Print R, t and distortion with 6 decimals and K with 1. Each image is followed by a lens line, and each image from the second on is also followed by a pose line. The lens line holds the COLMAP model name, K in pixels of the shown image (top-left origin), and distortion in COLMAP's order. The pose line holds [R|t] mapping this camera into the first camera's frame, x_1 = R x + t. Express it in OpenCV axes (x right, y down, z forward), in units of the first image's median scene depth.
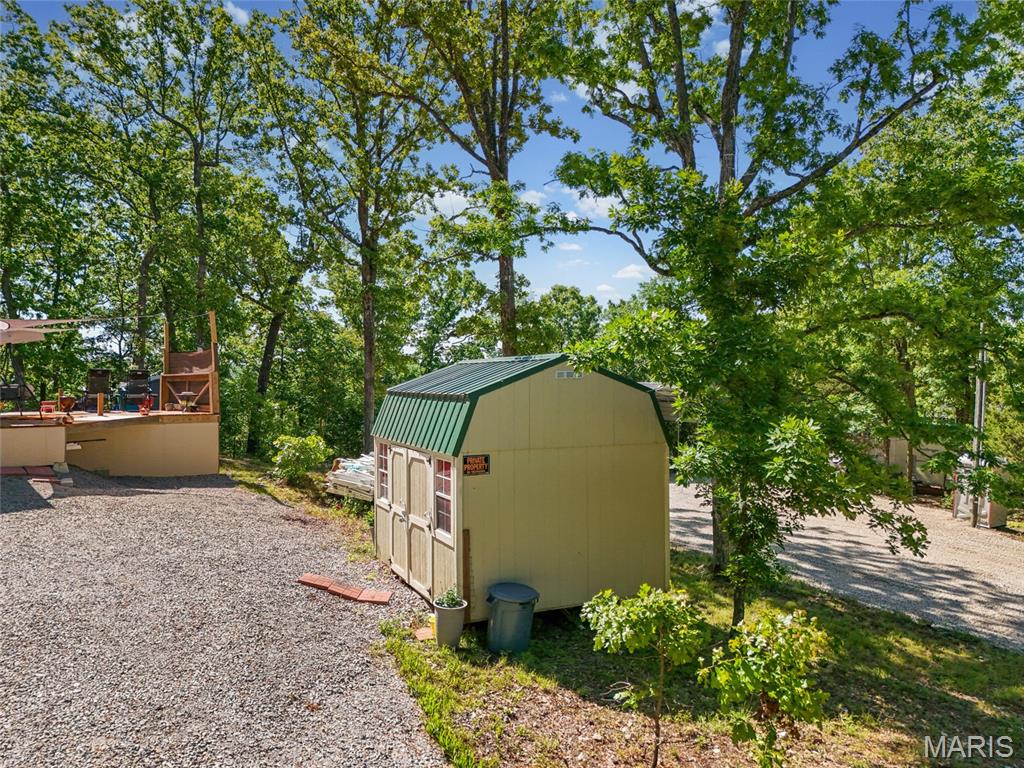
lens RADIAL K [[753.9, 0, 512.0], [0, 753.9, 384.0], [0, 0, 1]] dist [0.066566, -0.053092]
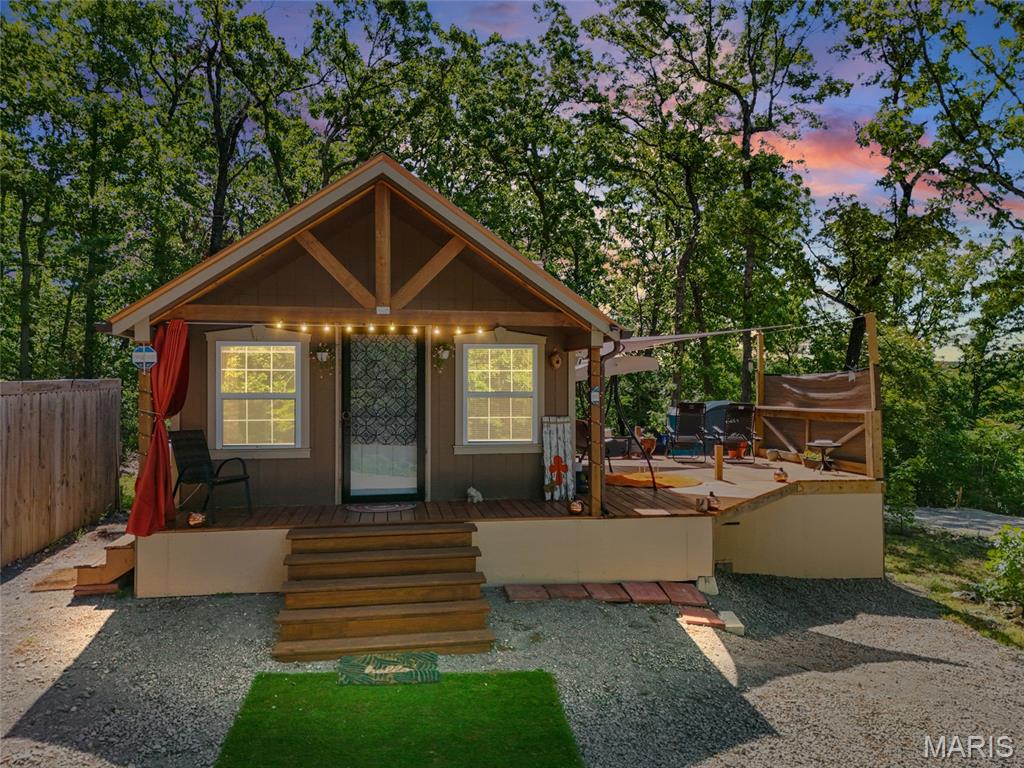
lens RADIAL K [[753.9, 0, 512.0], [0, 753.9, 384.0], [0, 0, 1]] dist [0.066566, -0.053092]
pose [[0.839738, 0.000013, -0.542991, -0.277627], [-0.000956, 0.999998, -0.001453, -0.033490], [0.542990, 0.001739, 0.839737, 0.294525]]
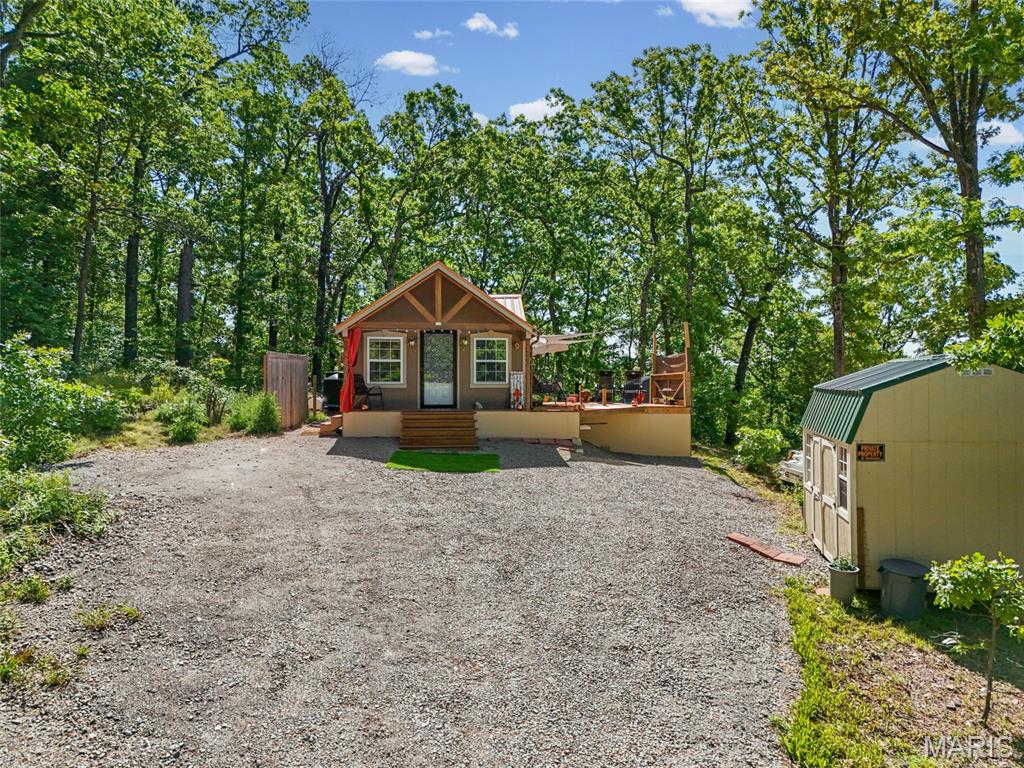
lens RADIAL K [[746.2, 0, 512.0], [0, 746.2, 384.0], [0, 0, 1]] dist [0.074194, 0.000479]
pose [[0.799480, 0.003837, -0.600681, 0.092092], [-0.003321, 0.999993, 0.001968, 0.001513], [0.600684, 0.000422, 0.799487, -0.108171]]
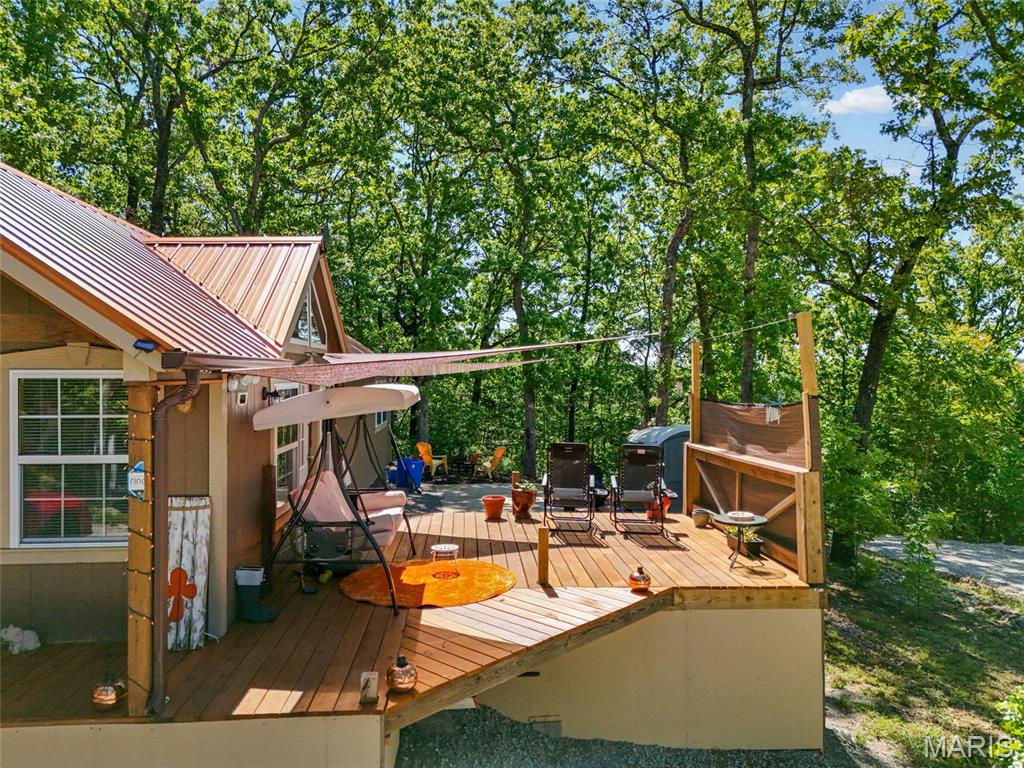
lens RADIAL K [[751.8, 0, 512.0], [0, 751.8, 384.0], [0, 0, 1]] dist [0.058675, -0.037013]
pose [[0.781605, 0.004349, -0.623759, -0.249776], [-0.003839, 0.999990, 0.002161, -0.055200], [0.623762, 0.000706, 0.781614, 0.562952]]
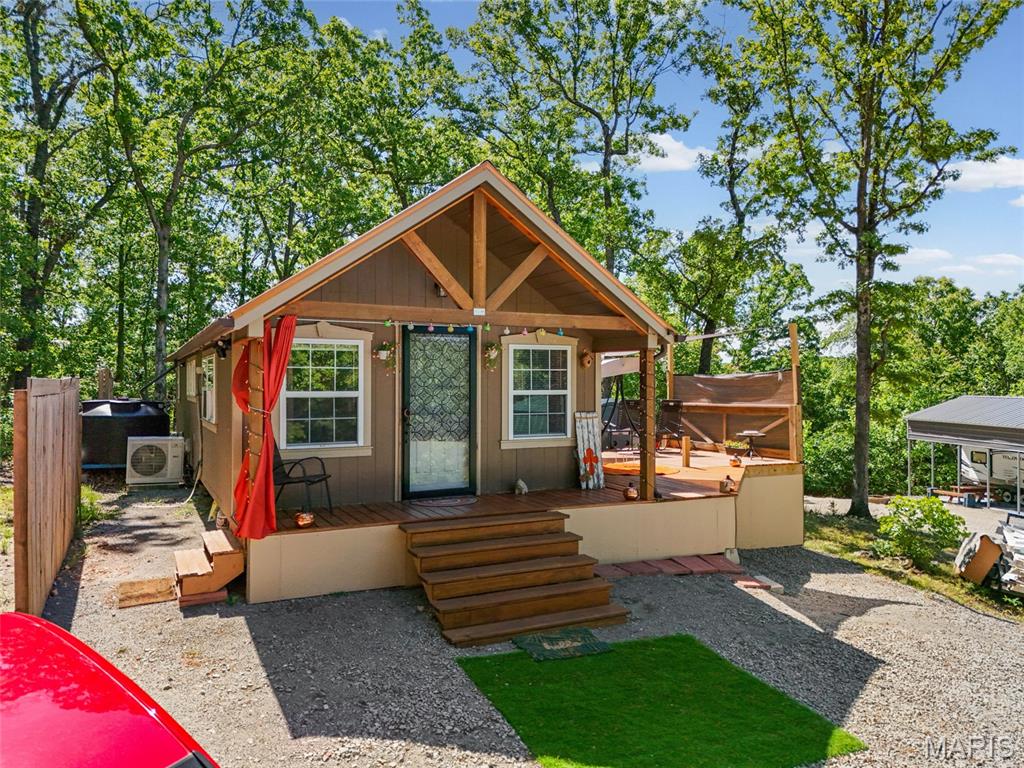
lens RADIAL K [[751.8, 0, 512.0], [0, 751.8, 384.0], [0, 0, 1]] dist [0.058675, -0.037013]
pose [[0.960985, 0.000103, -0.276602, -0.415725], [-0.000546, 0.999999, -0.001522, -0.032312], [0.276601, 0.001614, 0.960983, 0.200897]]
